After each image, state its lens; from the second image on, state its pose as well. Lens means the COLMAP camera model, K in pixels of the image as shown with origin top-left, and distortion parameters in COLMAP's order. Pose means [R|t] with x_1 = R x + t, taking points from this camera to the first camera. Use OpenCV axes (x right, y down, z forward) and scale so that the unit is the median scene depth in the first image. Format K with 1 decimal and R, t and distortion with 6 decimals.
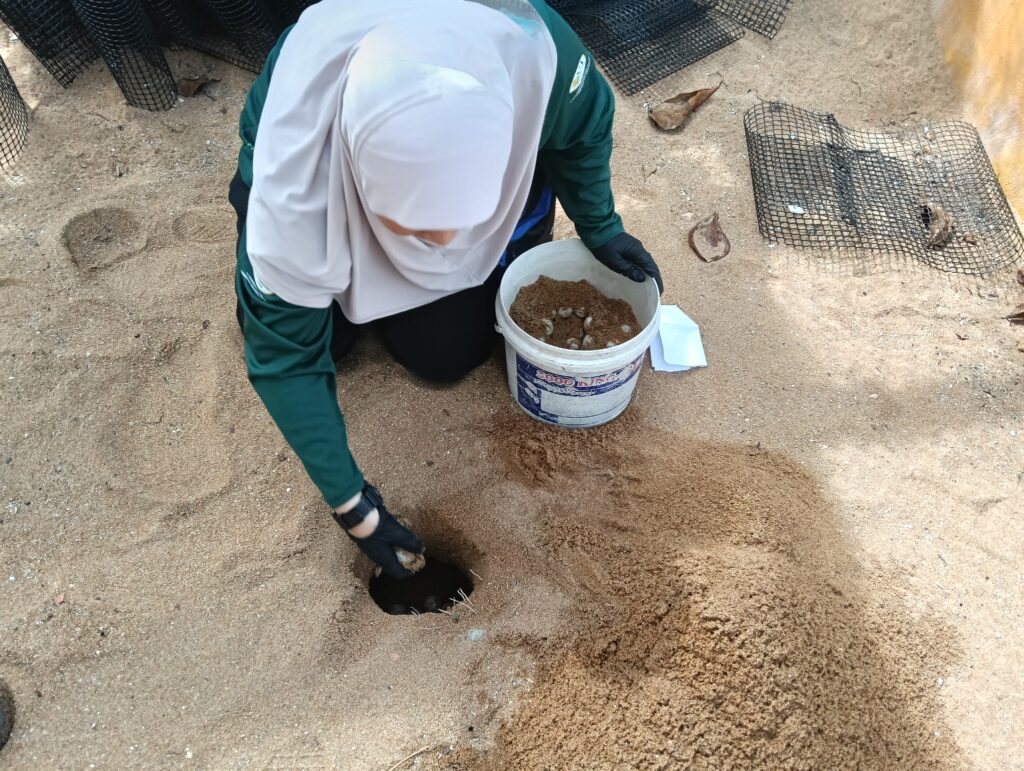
lens RADIAL K [[793.1, 0, 512.8], [0, 793.1, 384.9], [0, 0, 1]] dist [-0.011014, -0.013258]
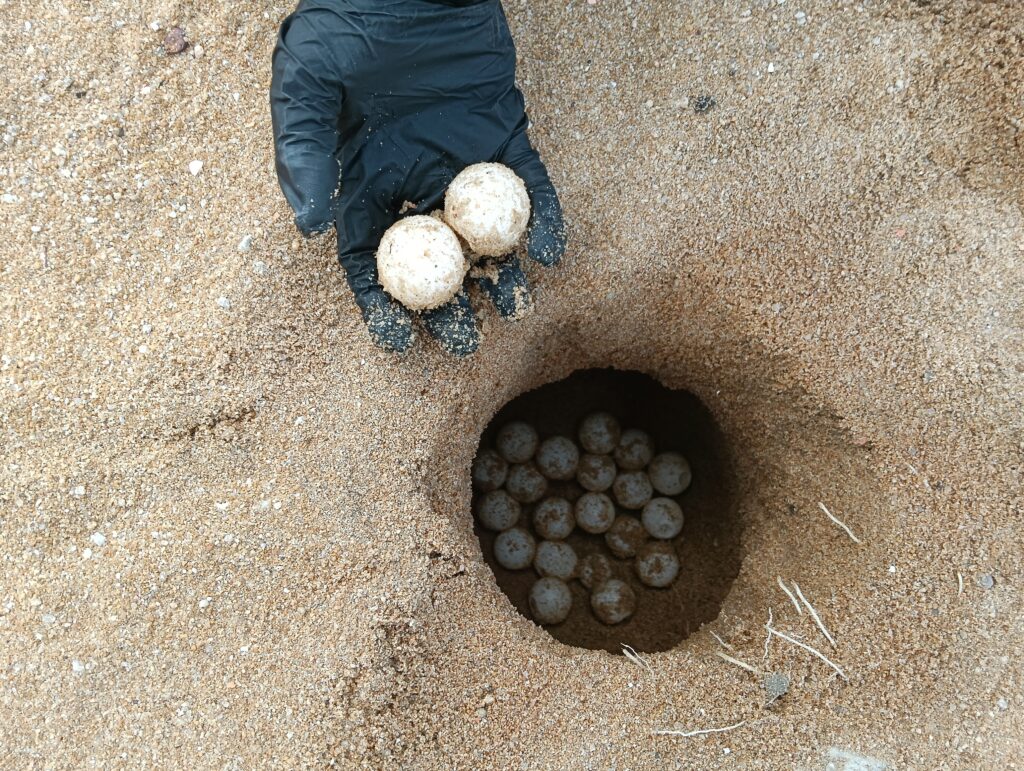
lens RADIAL K [[793.1, 0, 514.6], [0, 793.1, 384.8], [0, 0, 1]] dist [-0.011014, -0.013258]
pose [[0.993411, 0.100166, -0.055683, -0.158623], [-0.063983, 0.887856, 0.455651, 0.070796], [0.095079, -0.449087, 0.888415, 0.774563]]
